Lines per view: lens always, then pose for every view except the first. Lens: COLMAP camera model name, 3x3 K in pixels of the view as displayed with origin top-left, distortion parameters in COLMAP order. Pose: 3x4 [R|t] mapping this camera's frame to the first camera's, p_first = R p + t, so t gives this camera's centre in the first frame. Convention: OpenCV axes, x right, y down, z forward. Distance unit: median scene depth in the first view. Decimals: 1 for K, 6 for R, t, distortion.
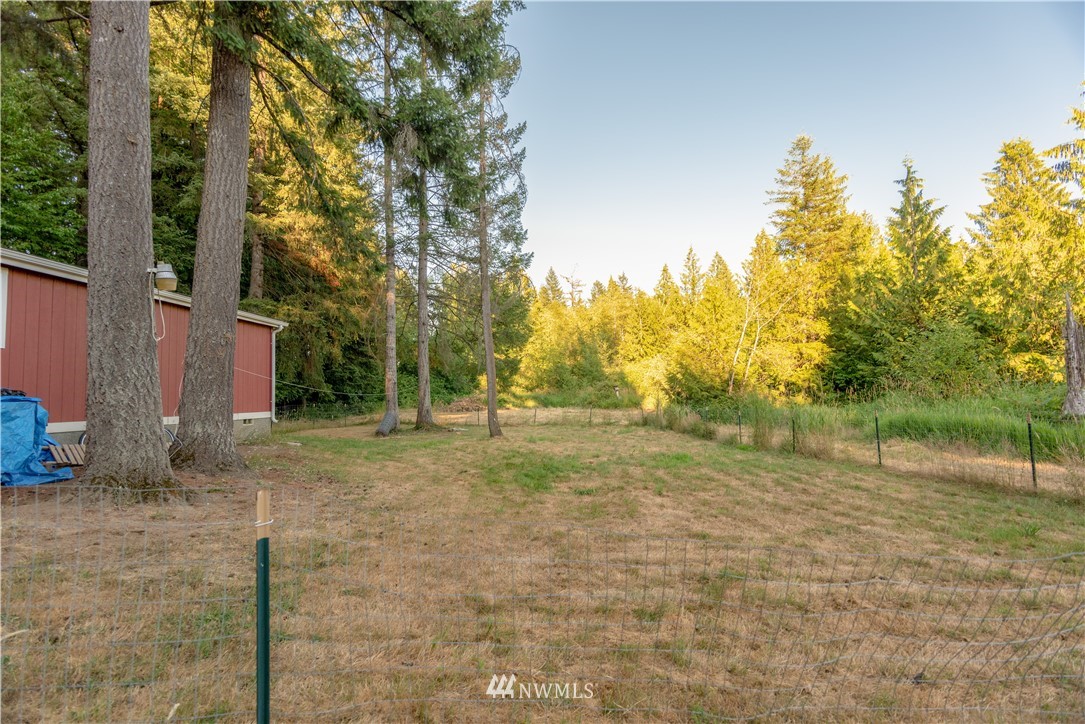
lens RADIAL K [[525.7, 0, 547.5], [0, 525.7, 363.3], [0, 0, 1]] dist [0.016772, 0.000403]
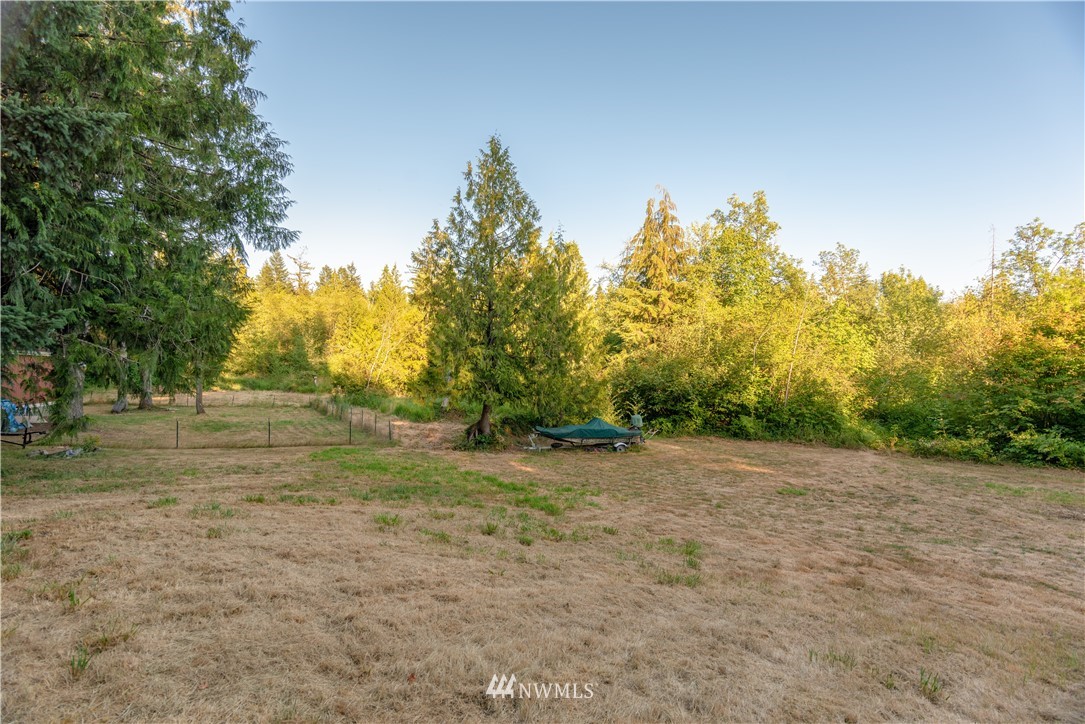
lens RADIAL K [[525.7, 0, 540.3], [0, 525.7, 362.1], [0, 0, 1]] dist [0.016772, 0.000403]
pose [[0.892600, 0.049217, 0.448154, 0.060219], [-0.066194, 0.997558, 0.022286, -0.078447], [-0.445963, -0.049558, 0.893678, -0.574824]]
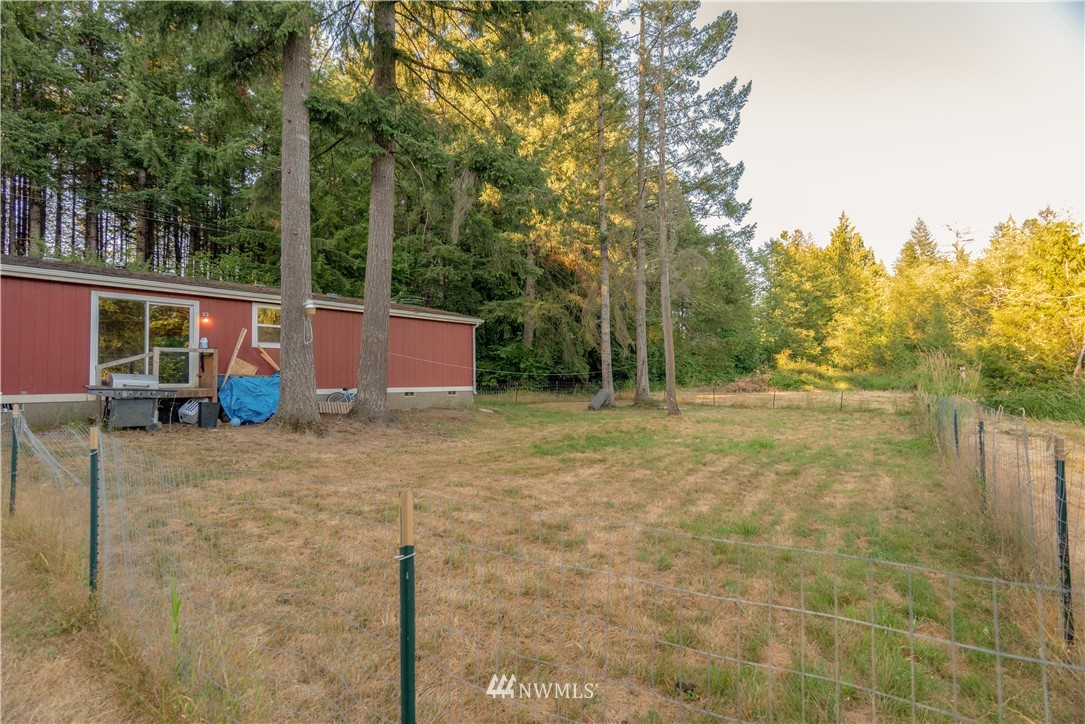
lens RADIAL K [[525.7, 0, 540.8], [0, 525.7, 366.1], [0, 0, 1]] dist [0.016772, 0.000403]
pose [[0.793831, -0.002021, -0.608134, 0.161497], [0.029450, 0.998949, 0.035123, -0.001244], [0.607424, -0.045791, 0.793057, 0.012305]]
